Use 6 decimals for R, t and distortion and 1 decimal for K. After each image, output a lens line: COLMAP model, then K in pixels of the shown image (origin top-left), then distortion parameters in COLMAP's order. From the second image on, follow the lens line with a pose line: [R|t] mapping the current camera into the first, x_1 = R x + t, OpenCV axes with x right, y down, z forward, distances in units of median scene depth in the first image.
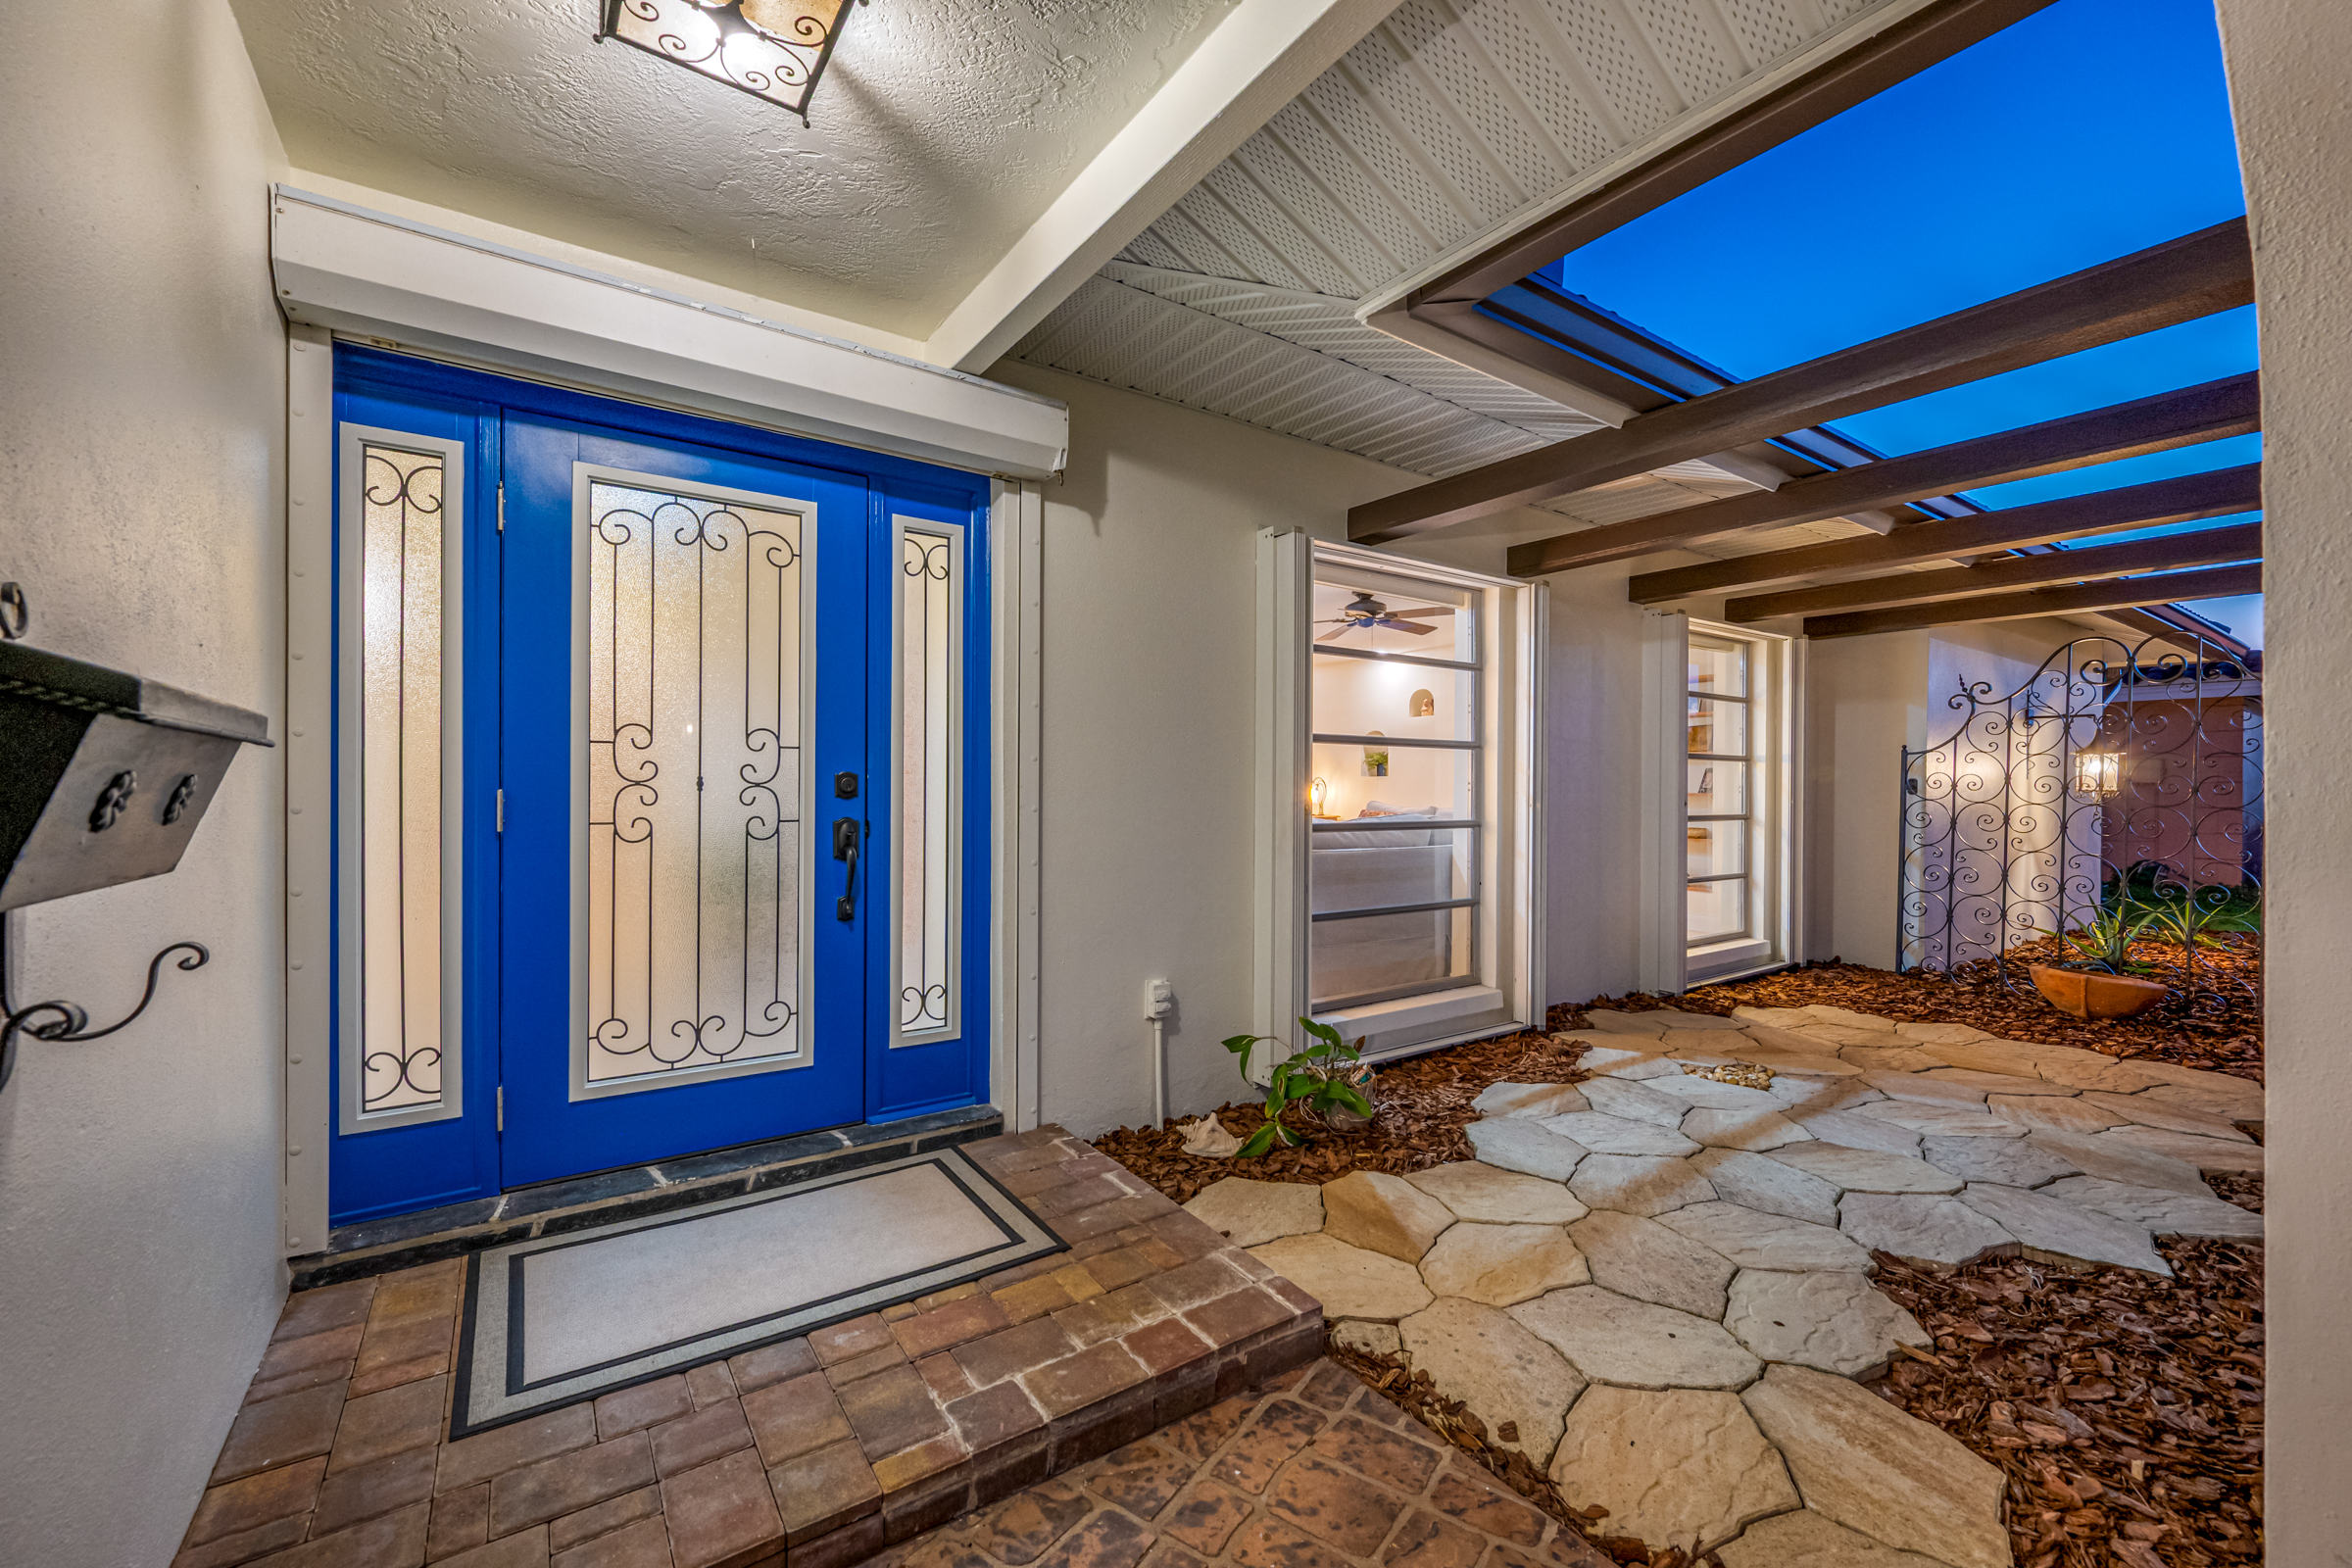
lens RADIAL K [[934.8, 0, 1184.5], [0, 934.8, 787.3], [0, 0, 1]] dist [0.000779, 0.000139]
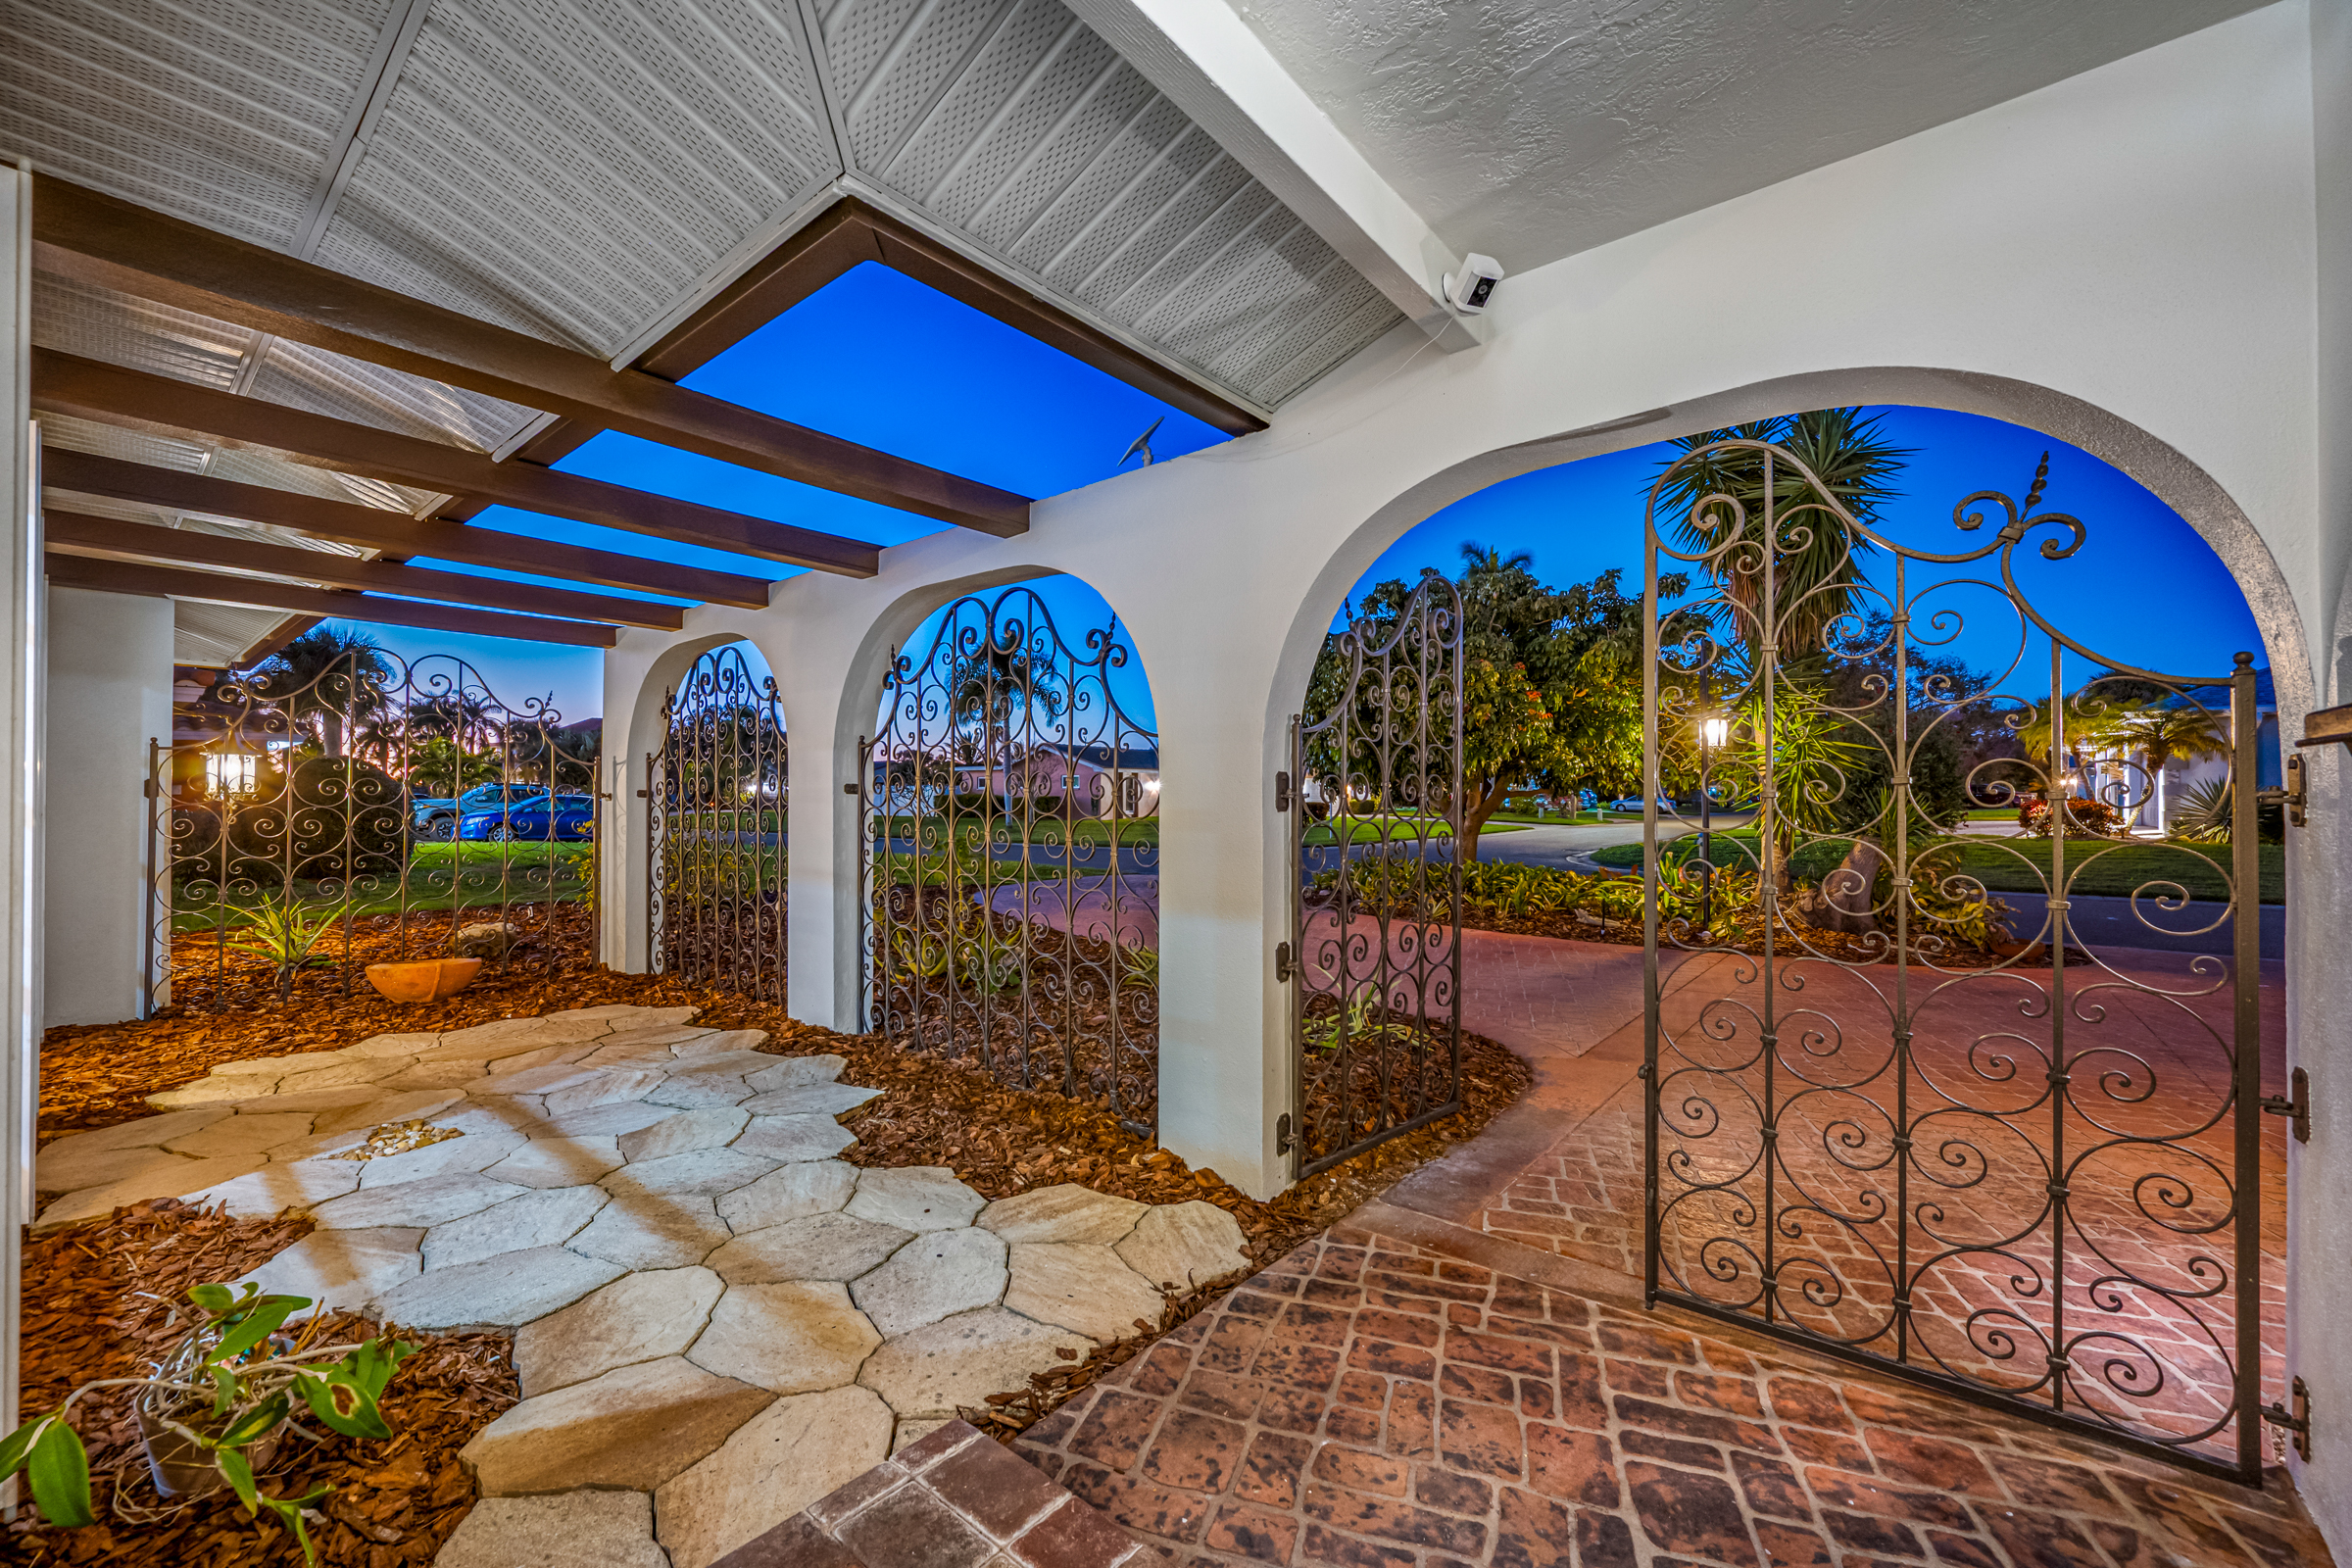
lens RADIAL K [[928.6, 0, 1176.0], [0, 928.6, 784.0], [0, 0, 1]] dist [0.000747, 0.000076]
pose [[-0.261503, 0.007541, 0.965173, -0.469290], [-0.003041, 0.999958, -0.008637, 0.001803], [-0.965198, -0.005194, -0.261470, 0.697248]]
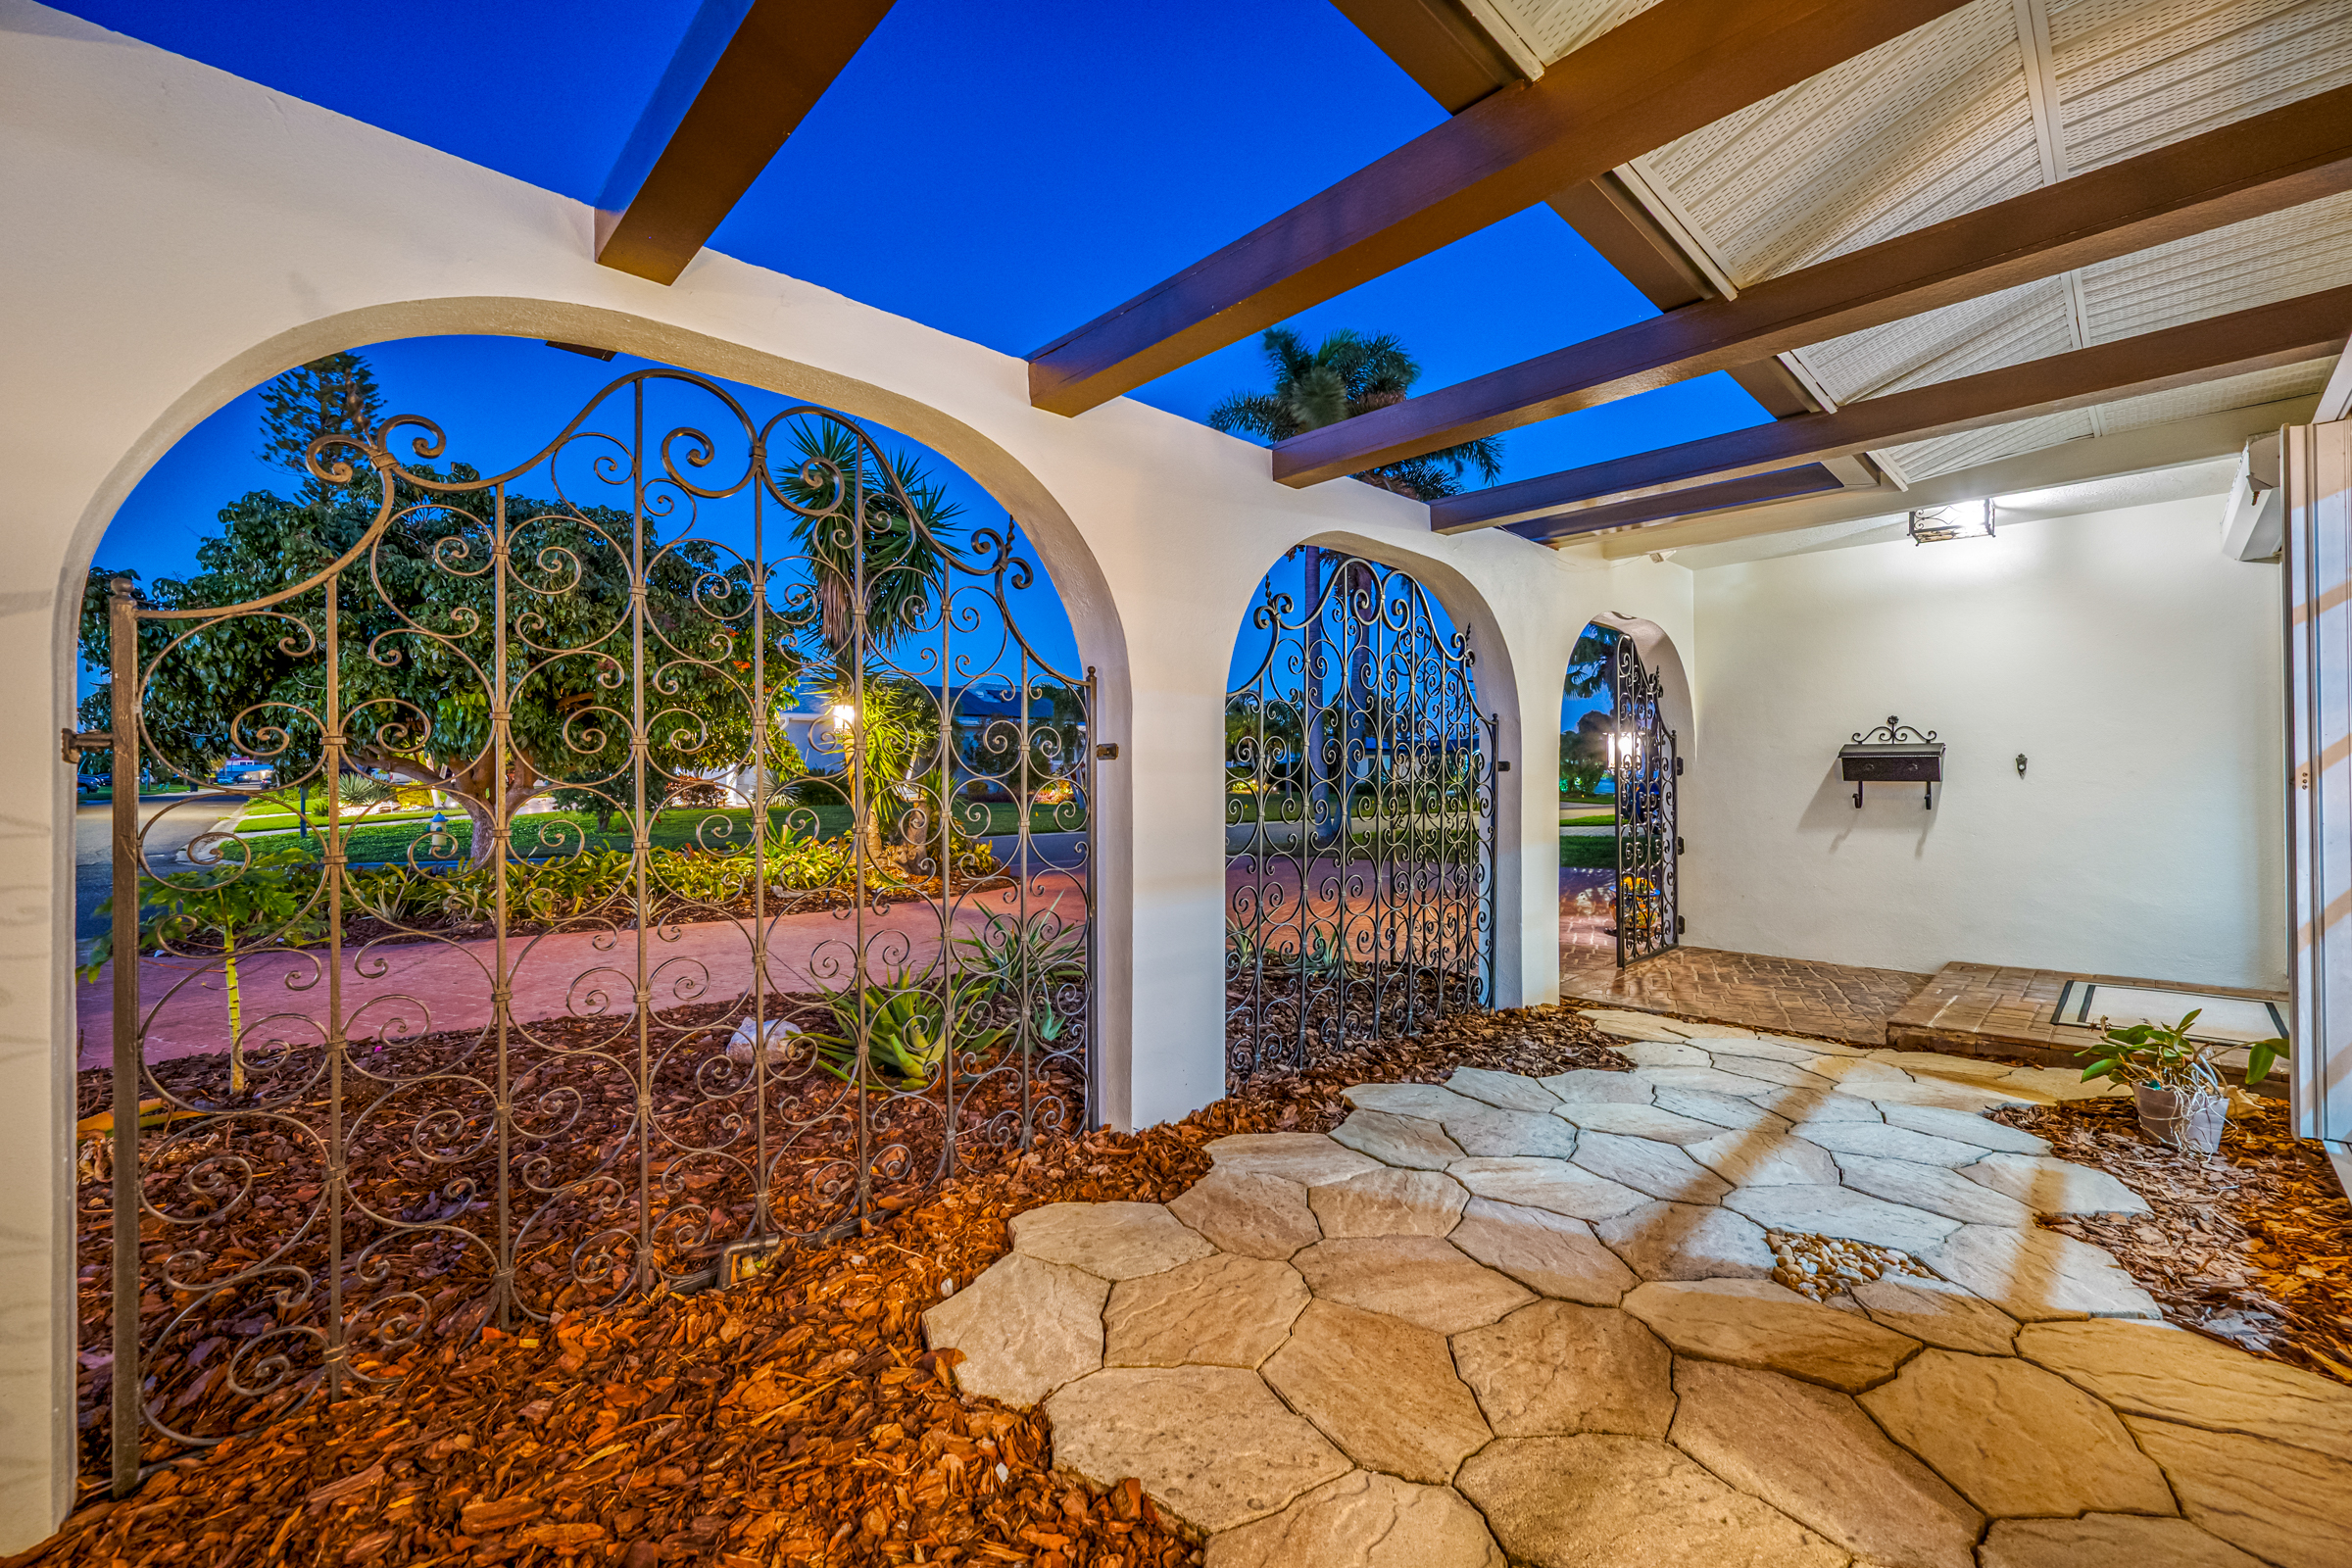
lens RADIAL K [[941.4, 0, 1176.0], [0, 941.4, 784.0], [0, 0, 1]] dist [-0.000062, 0.000084]
pose [[-0.987398, -0.001920, -0.158246, 1.315557], [-0.002695, 0.999985, 0.004683, 0.032499], [0.158234, 0.005051, -0.987389, 1.843396]]
